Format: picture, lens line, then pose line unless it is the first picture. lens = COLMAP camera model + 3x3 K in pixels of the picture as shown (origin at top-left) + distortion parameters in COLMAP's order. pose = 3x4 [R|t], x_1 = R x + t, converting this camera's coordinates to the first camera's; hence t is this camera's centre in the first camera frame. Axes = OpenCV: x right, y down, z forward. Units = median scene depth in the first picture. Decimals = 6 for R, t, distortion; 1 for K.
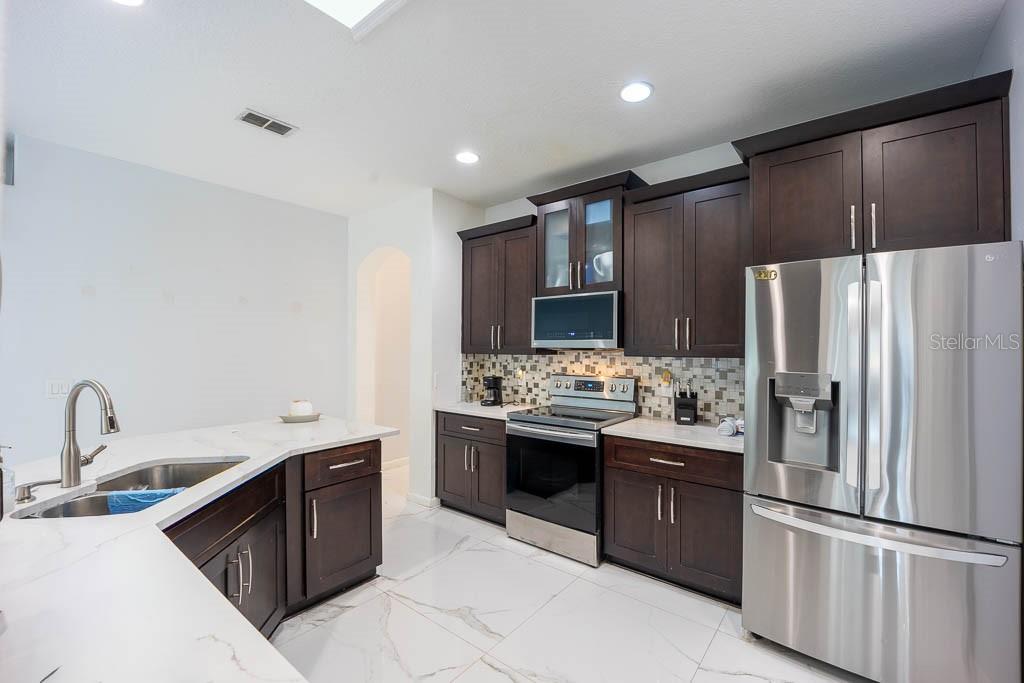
lens RADIAL K [[421.8, 0, 538.0], [0, 421.8, 341.8], [0, 0, 1]] dist [-0.012829, -0.001457]
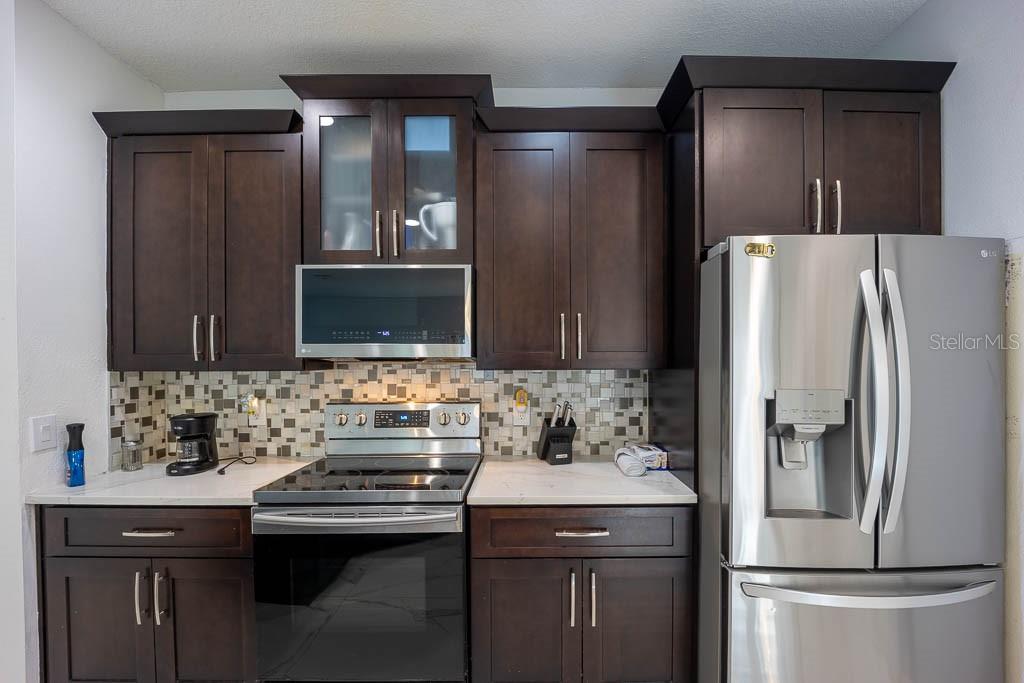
lens RADIAL K [[421.8, 0, 525.7], [0, 421.8, 360.5], [0, 0, 1]] dist [-0.012829, -0.001457]
pose [[0.793874, -0.011488, 0.607974, -0.105892], [-0.002289, 0.999758, 0.021880, 0.004966], [-0.608078, -0.018762, 0.793655, 0.387966]]
